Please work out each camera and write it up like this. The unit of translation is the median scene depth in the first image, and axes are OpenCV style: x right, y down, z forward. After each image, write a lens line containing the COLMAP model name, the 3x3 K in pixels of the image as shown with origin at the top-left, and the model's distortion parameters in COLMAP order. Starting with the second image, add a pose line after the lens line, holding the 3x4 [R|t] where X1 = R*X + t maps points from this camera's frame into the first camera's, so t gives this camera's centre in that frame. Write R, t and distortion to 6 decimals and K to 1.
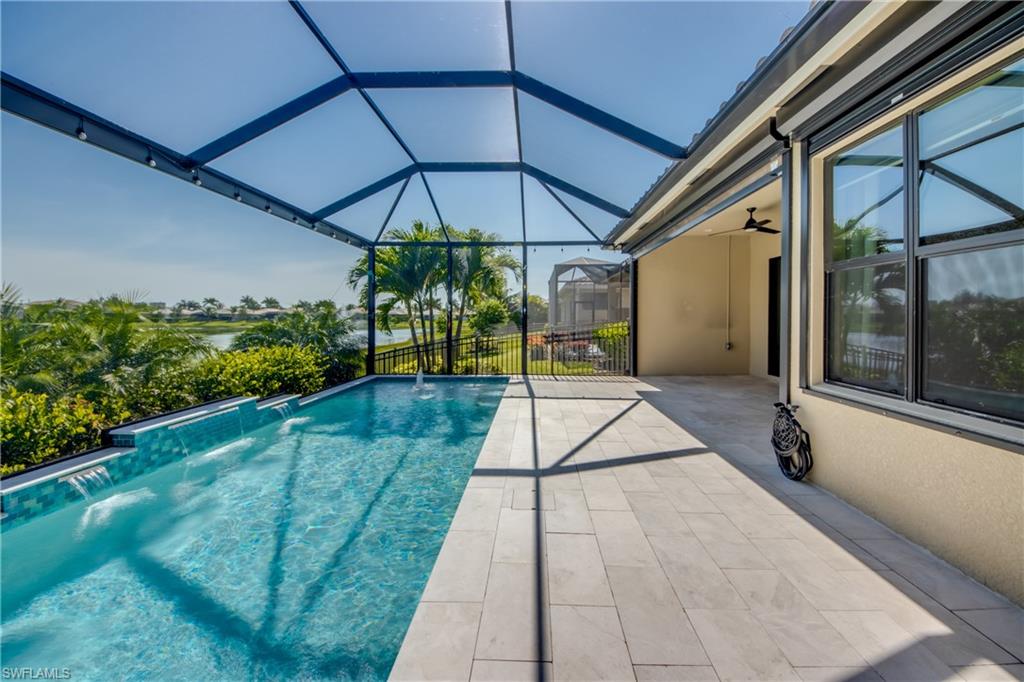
lens RADIAL K [[396.0, 0, 525.9], [0, 396.0, 332.9], [0, 0, 1]] dist [0.028053, -0.018253]
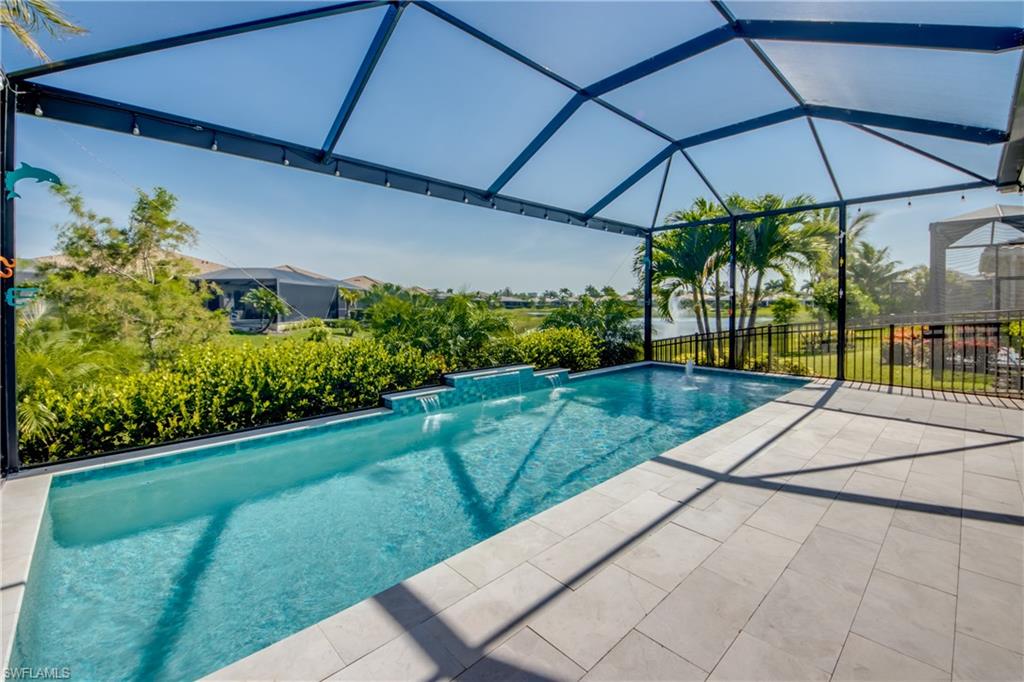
lens RADIAL K [[426.0, 0, 512.8], [0, 426.0, 334.9], [0, 0, 1]] dist [0.024584, -0.025854]
pose [[0.702488, 0.048270, -0.710057, 0.200586], [-0.024553, 0.998747, 0.043604, 0.001320], [0.711272, -0.013198, 0.702793, -0.005509]]
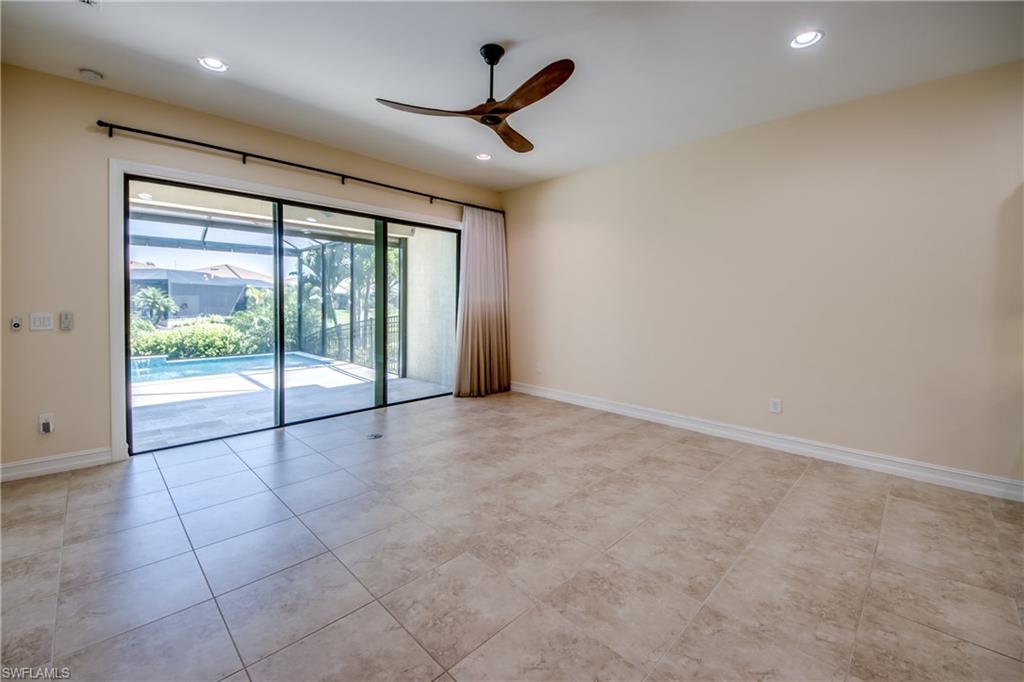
lens RADIAL K [[419.0, 0, 509.7], [0, 419.0, 311.2], [0, 0, 1]] dist [0.027111, -0.019813]
pose [[0.719972, 0.017337, -0.693787, 1.504522], [-0.032890, 0.999417, -0.009157, -0.052051], [0.693224, 0.029411, 0.720122, 0.687536]]
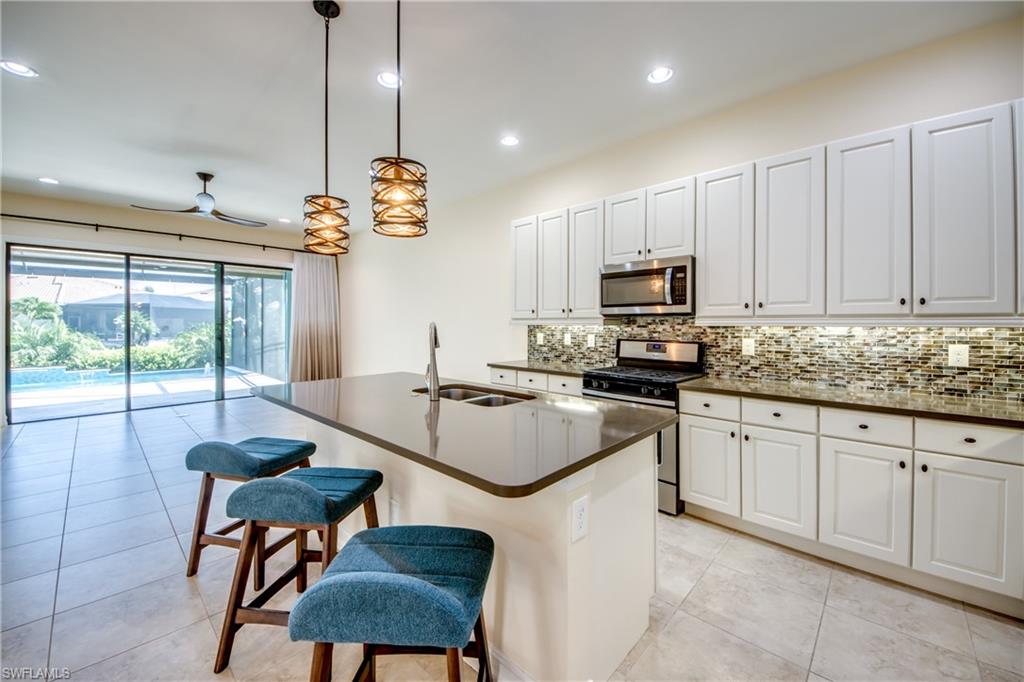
lens RADIAL K [[399.0, 0, 514.1], [0, 399.0, 324.6], [0, 0, 1]] dist [0.023373, -0.019317]
pose [[0.739593, 0.001390, -0.673053, 2.031408], [-0.026225, 0.999298, -0.026754, -0.057966], [0.672544, 0.037438, 0.739110, 0.831131]]
